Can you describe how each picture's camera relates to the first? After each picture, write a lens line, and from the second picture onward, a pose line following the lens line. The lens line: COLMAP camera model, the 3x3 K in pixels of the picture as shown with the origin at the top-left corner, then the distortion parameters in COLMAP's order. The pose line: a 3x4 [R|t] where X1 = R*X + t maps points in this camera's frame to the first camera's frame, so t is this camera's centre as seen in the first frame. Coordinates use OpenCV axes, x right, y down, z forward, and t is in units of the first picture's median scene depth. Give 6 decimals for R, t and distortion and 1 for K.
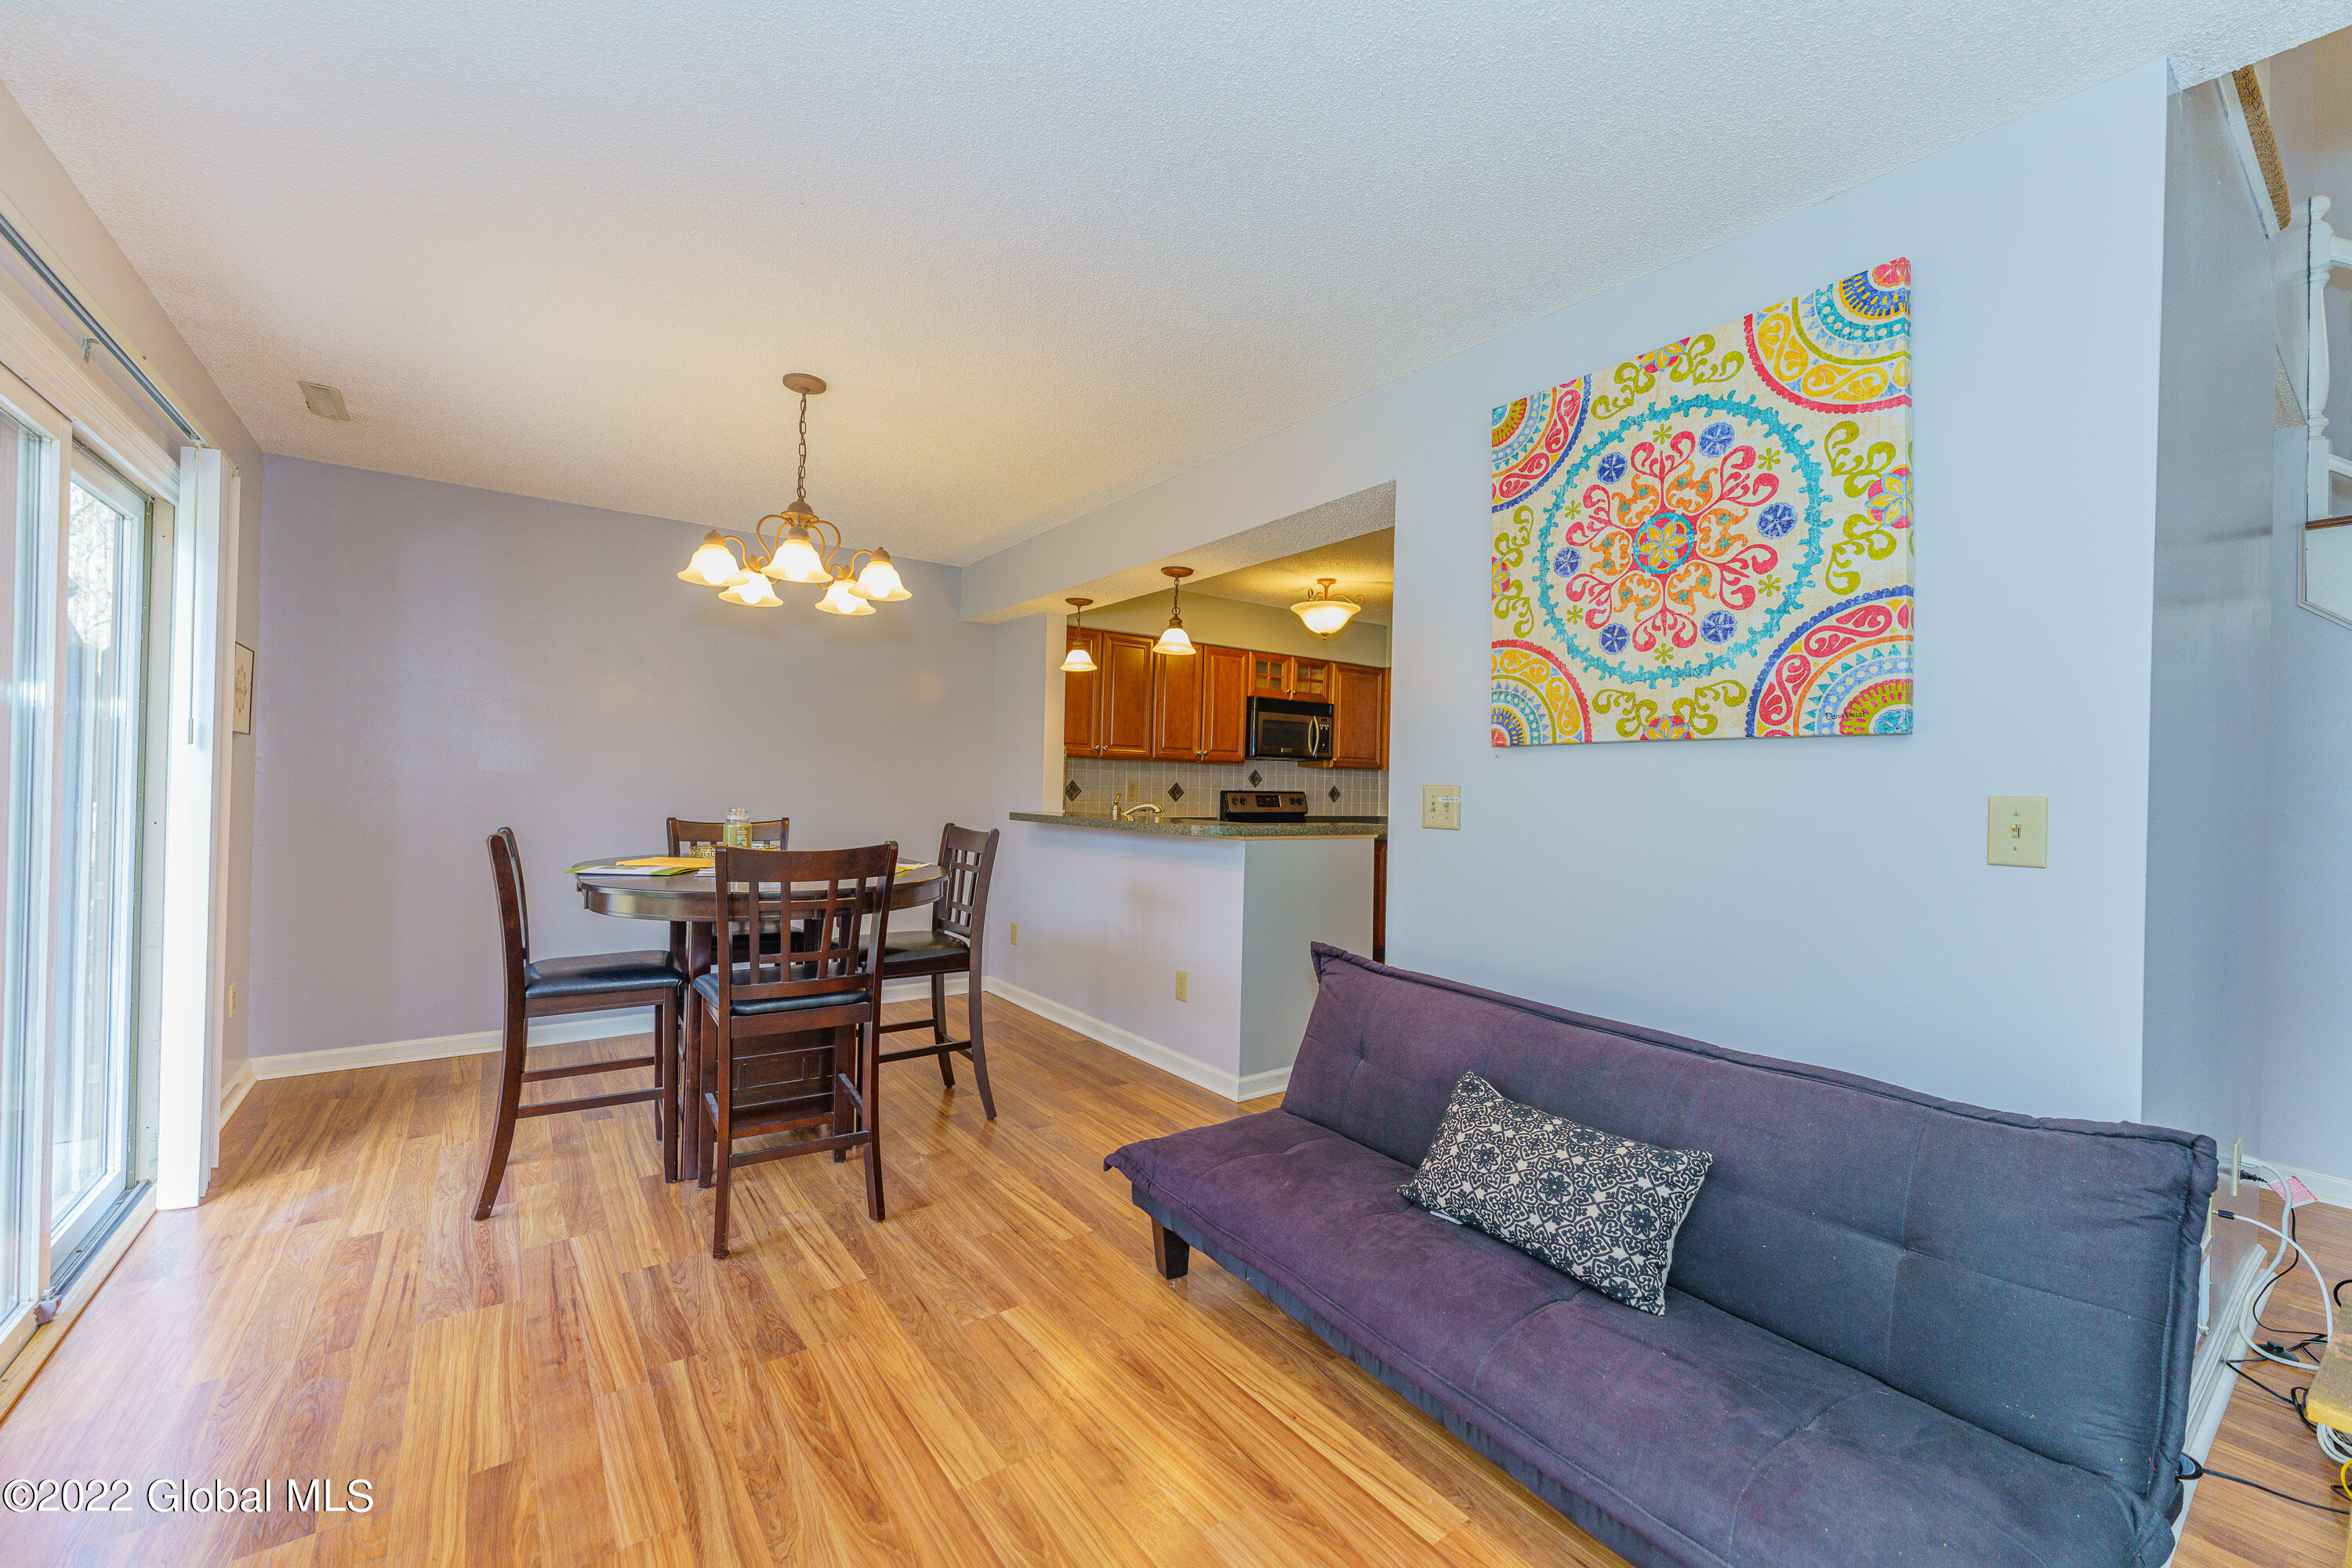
lens RADIAL K [[937.5, 0, 1174.2], [0, 937.5, 779.0], [0, 0, 1]] dist [0.001885, -0.000210]
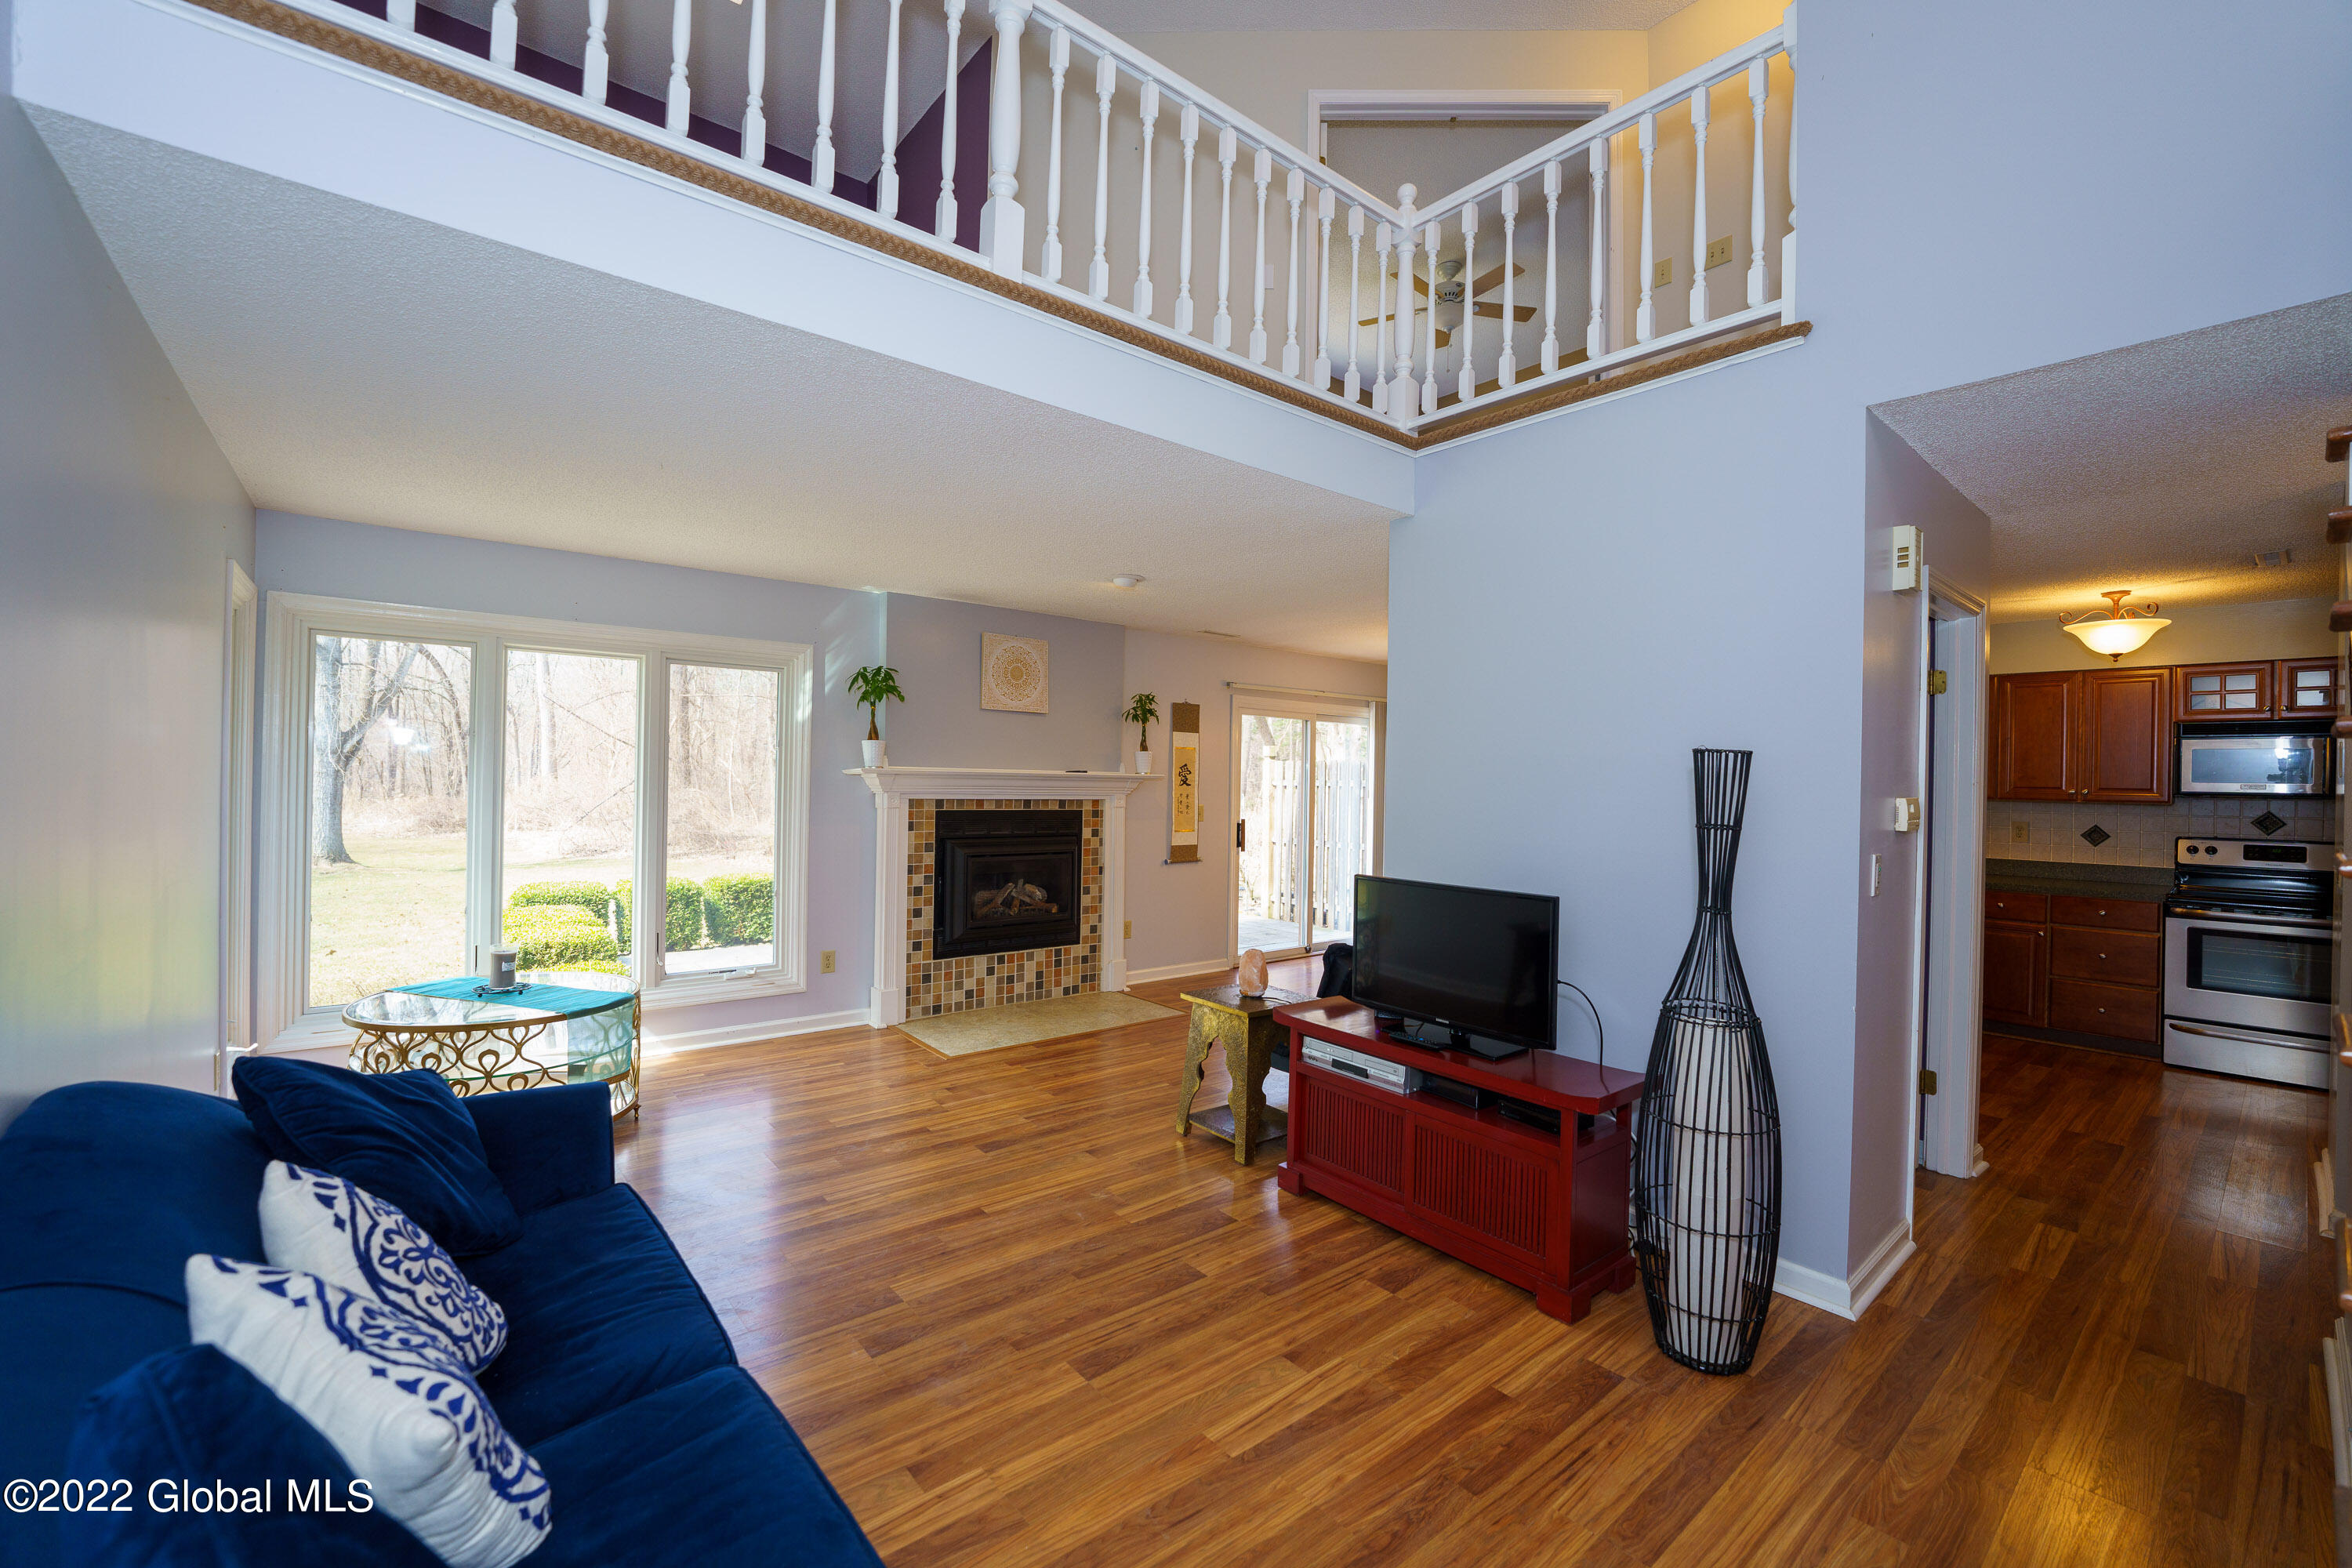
lens RADIAL K [[957.6, 0, 1171.0], [0, 957.6, 781.3], [0, 0, 1]] dist [-0.014830, -0.000081]
pose [[0.056809, -0.019306, -0.998198, 2.254778], [-0.010932, 0.999741, -0.019958, -0.026777], [0.998325, 0.012046, 0.056584, 0.192026]]
